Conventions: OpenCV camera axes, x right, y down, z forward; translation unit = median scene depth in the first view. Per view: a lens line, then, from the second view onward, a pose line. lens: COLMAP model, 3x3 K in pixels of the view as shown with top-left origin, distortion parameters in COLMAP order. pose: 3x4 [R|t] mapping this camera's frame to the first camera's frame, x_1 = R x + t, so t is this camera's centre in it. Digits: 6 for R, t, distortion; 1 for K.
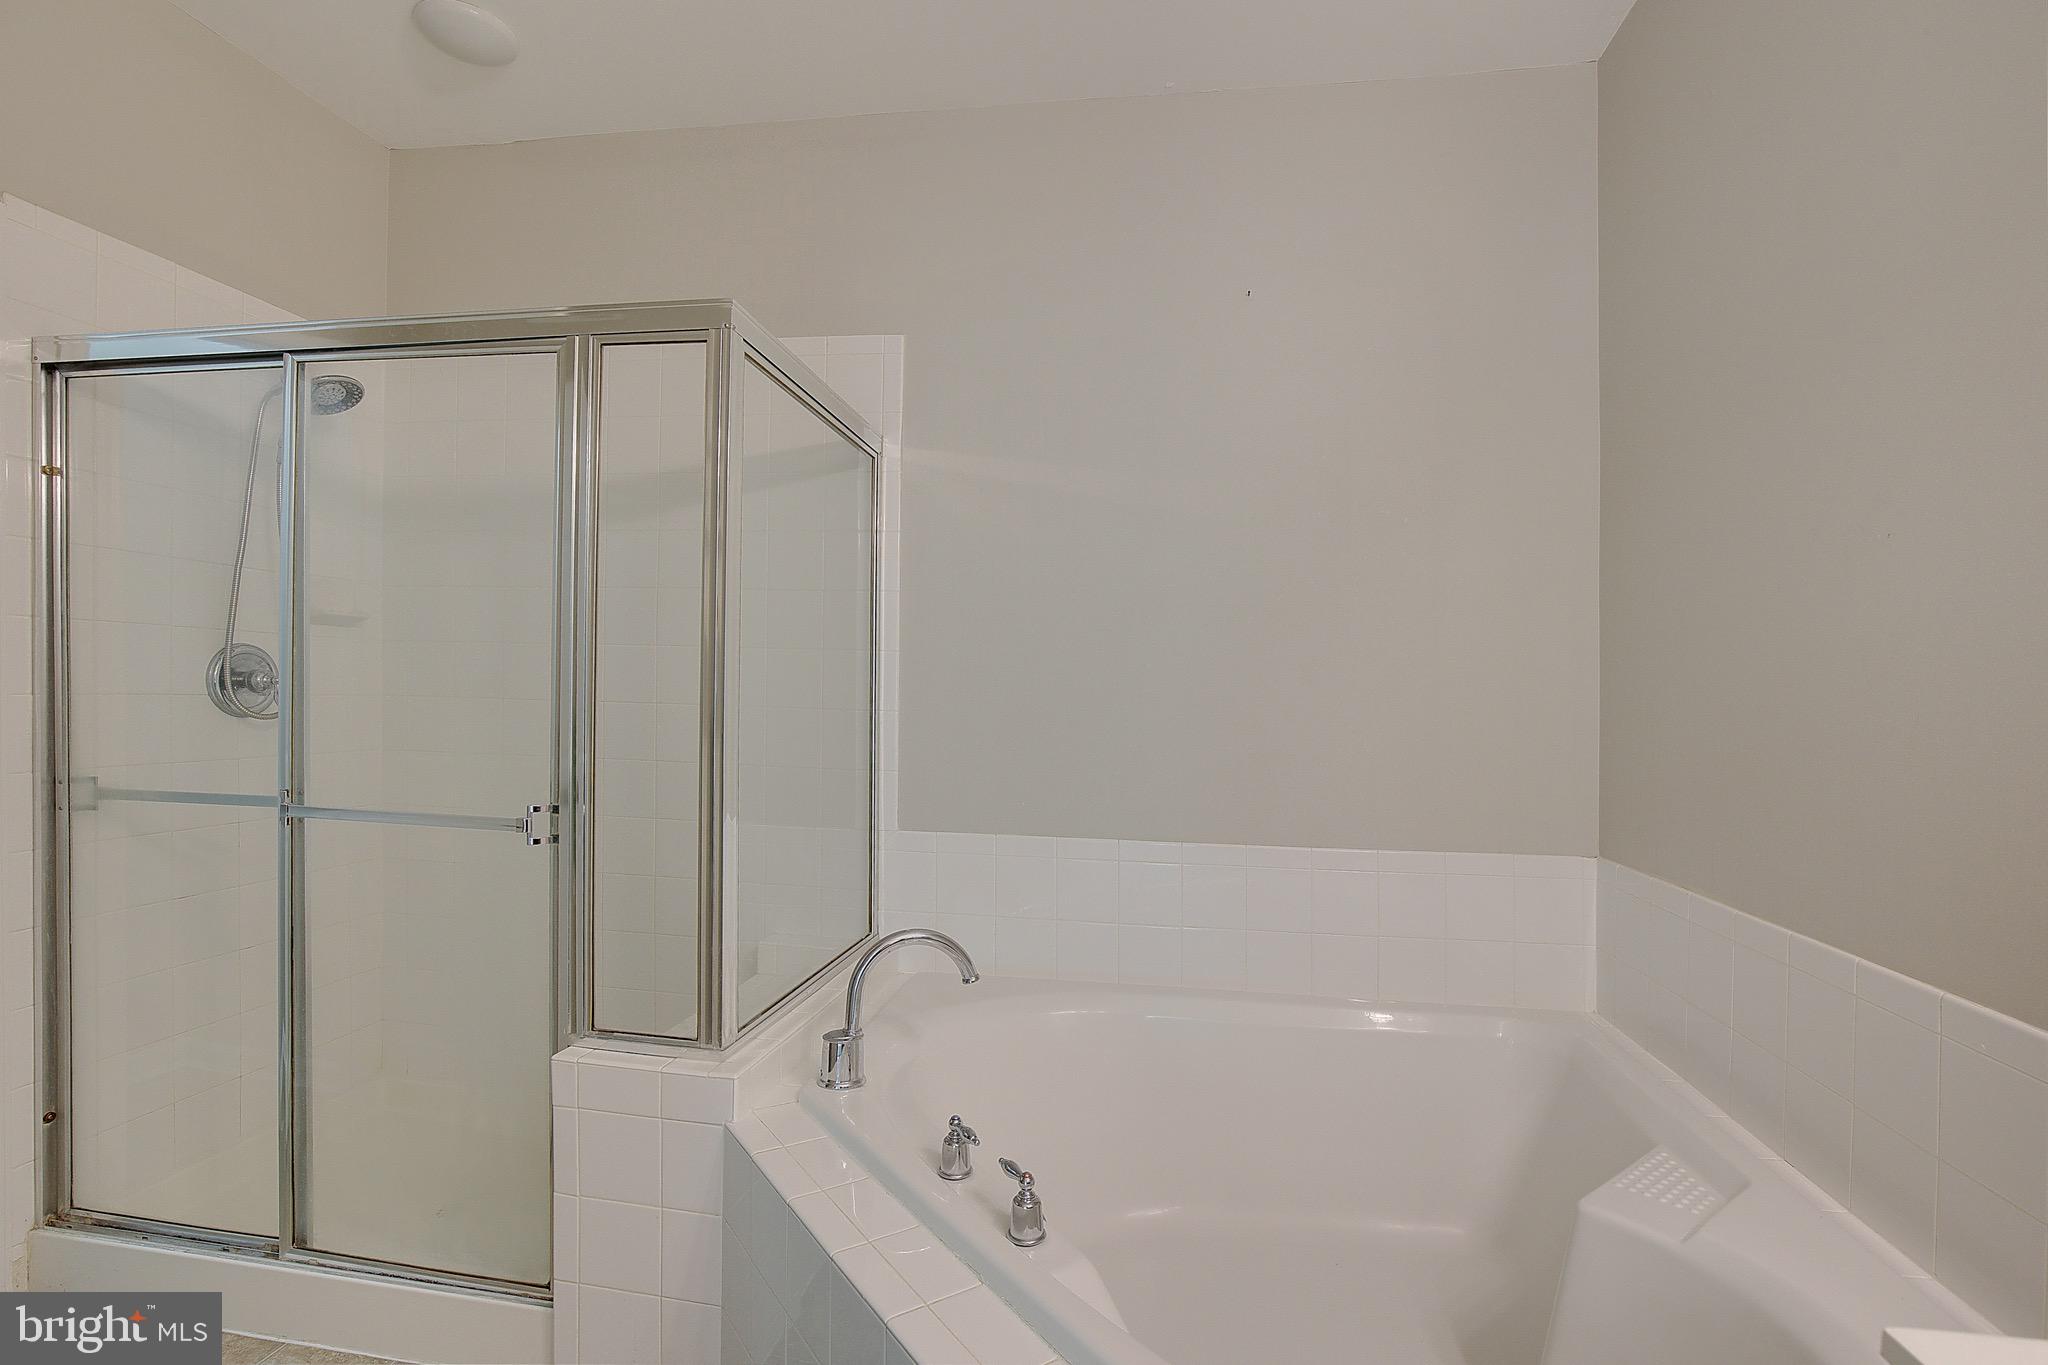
lens RADIAL K [[984.2, 0, 1024.0], [0, 984.2, 682.5], [0, 0, 1]] dist [-0.035021, -0.000067]
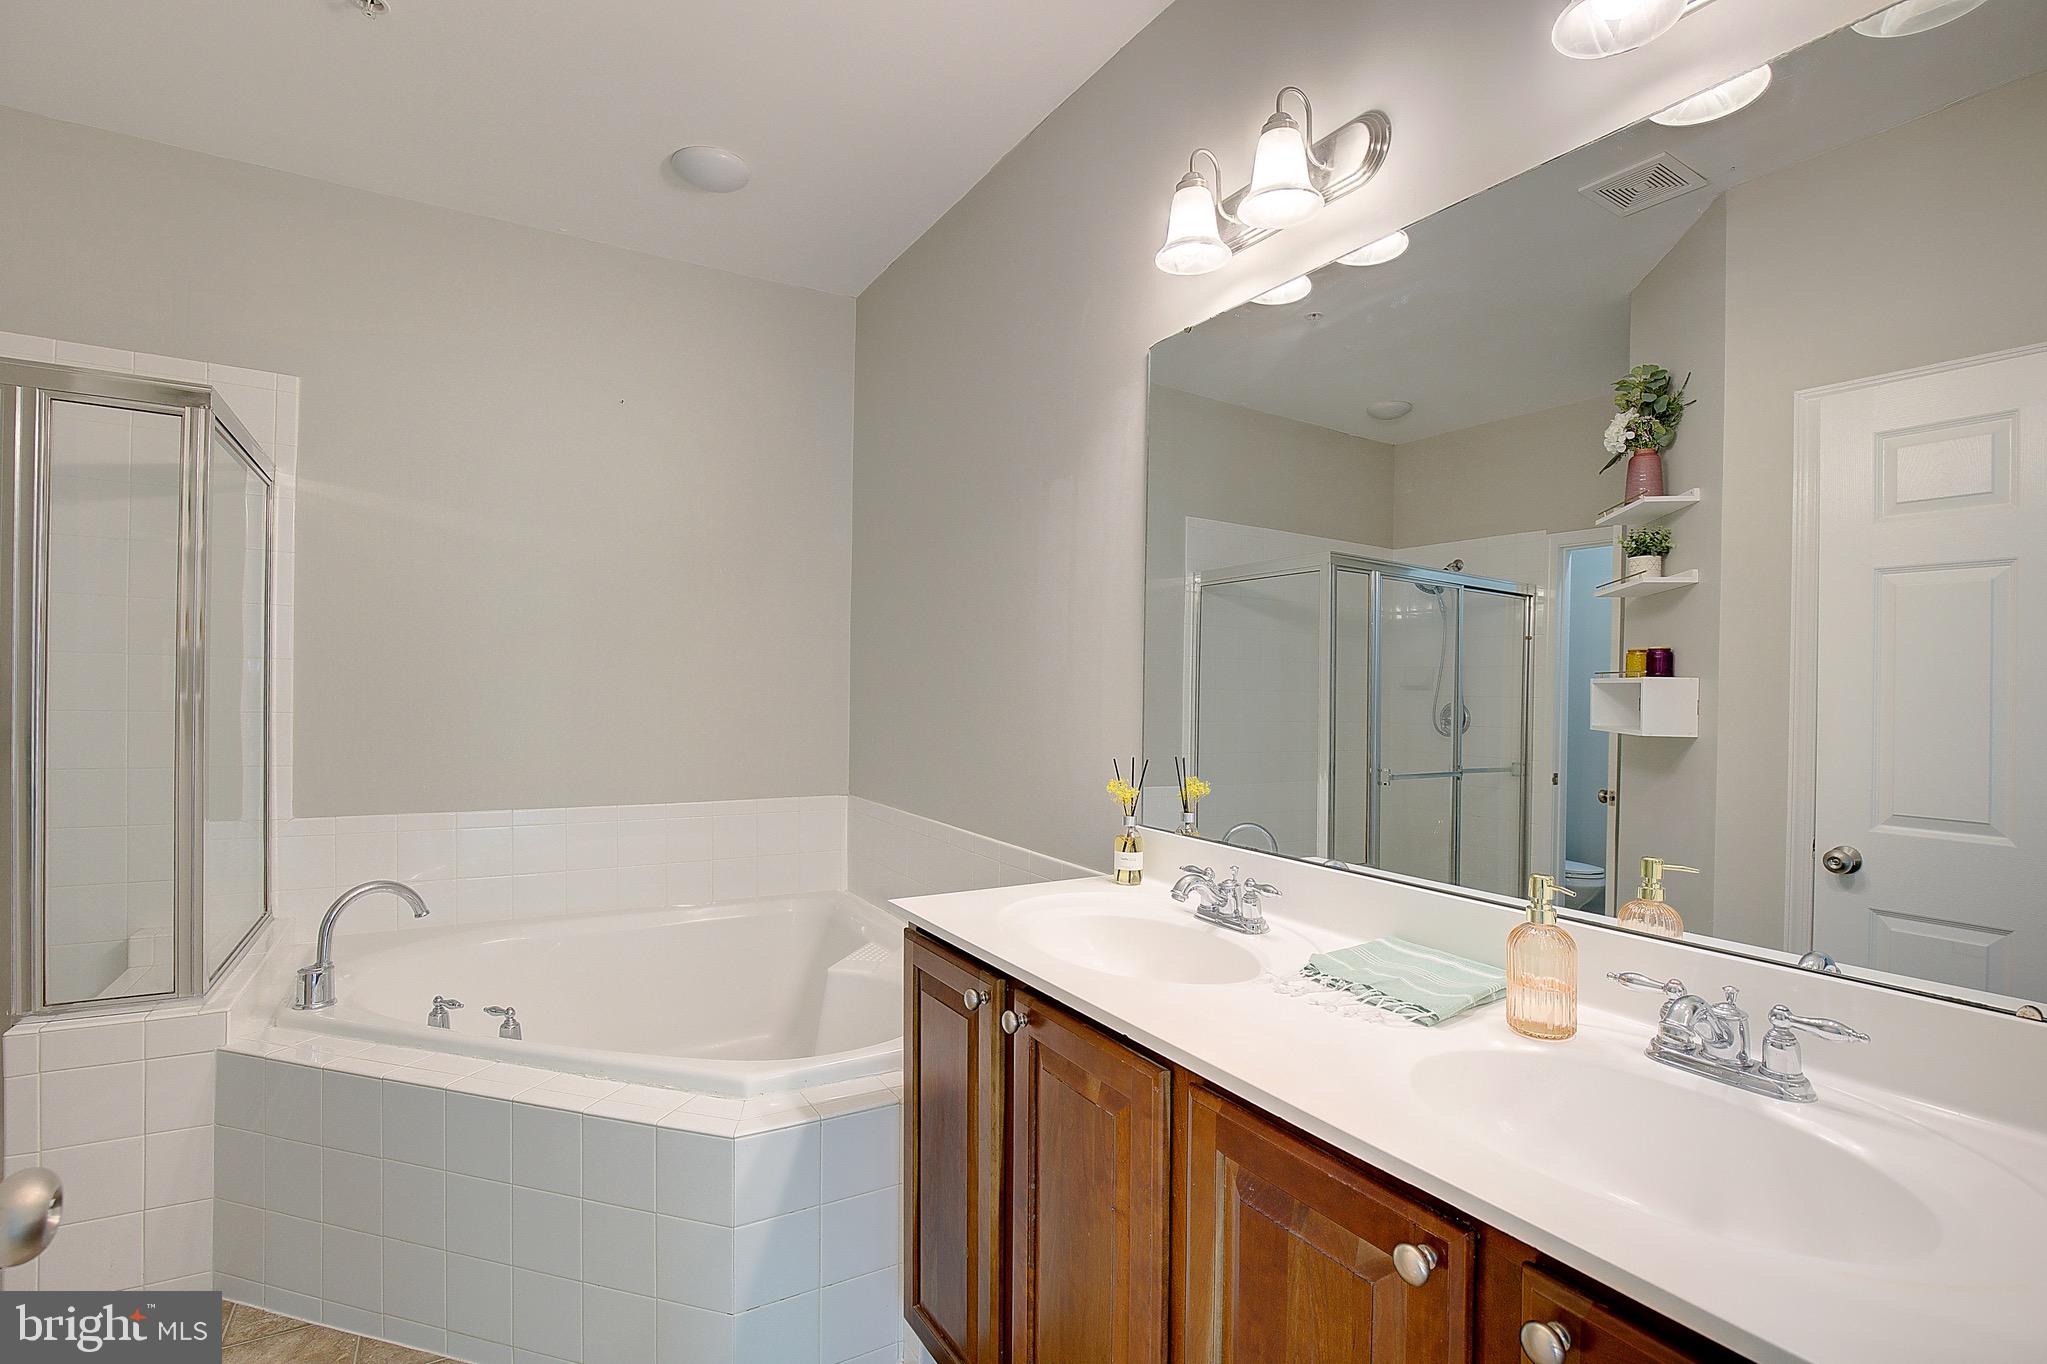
lens RADIAL K [[933.1, 0, 1038.0], [0, 933.1, 675.3], [0, 0, 1]] dist [-0.018010, -0.000209]
pose [[0.759987, 0.000788, 0.649937, -0.250381], [-0.010088, 0.999893, 0.010584, -0.050075], [-0.649860, -0.014601, 0.759914, -0.541915]]
